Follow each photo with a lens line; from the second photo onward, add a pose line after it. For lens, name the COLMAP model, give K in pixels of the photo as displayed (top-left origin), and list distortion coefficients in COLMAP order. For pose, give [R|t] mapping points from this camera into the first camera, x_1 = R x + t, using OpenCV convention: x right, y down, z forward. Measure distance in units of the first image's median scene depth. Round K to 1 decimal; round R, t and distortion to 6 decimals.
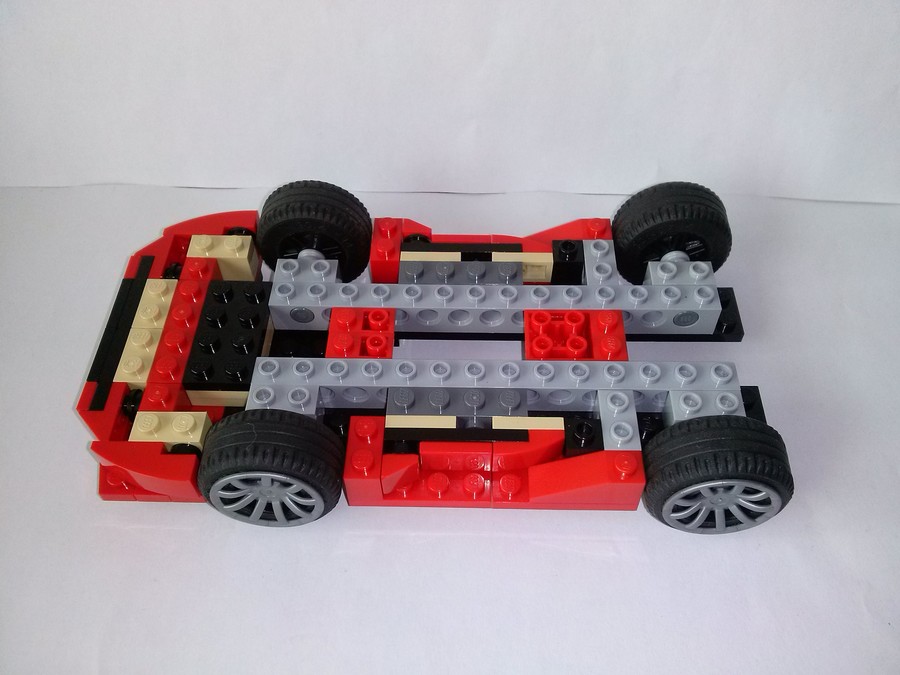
lens RADIAL K [[827.6, 0, 447.5], [0, 827.6, 337.3], [0, 0, 1]] dist [-0.025772, 0.000000]
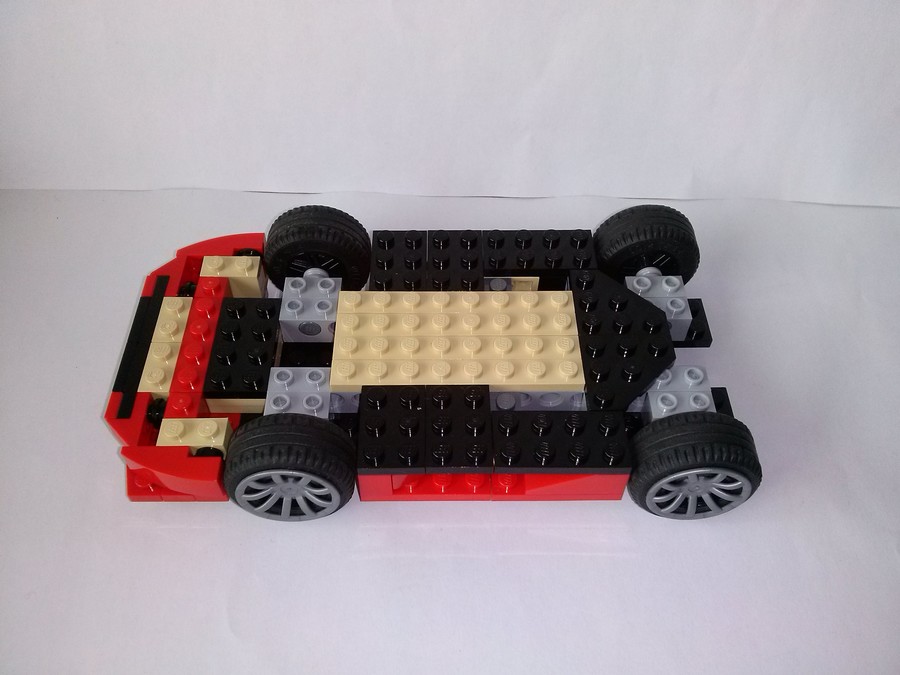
lens RADIAL K [[827.6, 0, 445.5], [0, 827.6, 344.2], [0, 0, 1]] dist [-0.025772, 0.000000]
pose [[0.998960, -0.013389, 0.043586, -0.048347], [0.014177, 0.999741, -0.017809, 0.015784], [-0.043337, 0.018408, 0.998891, -0.092628]]
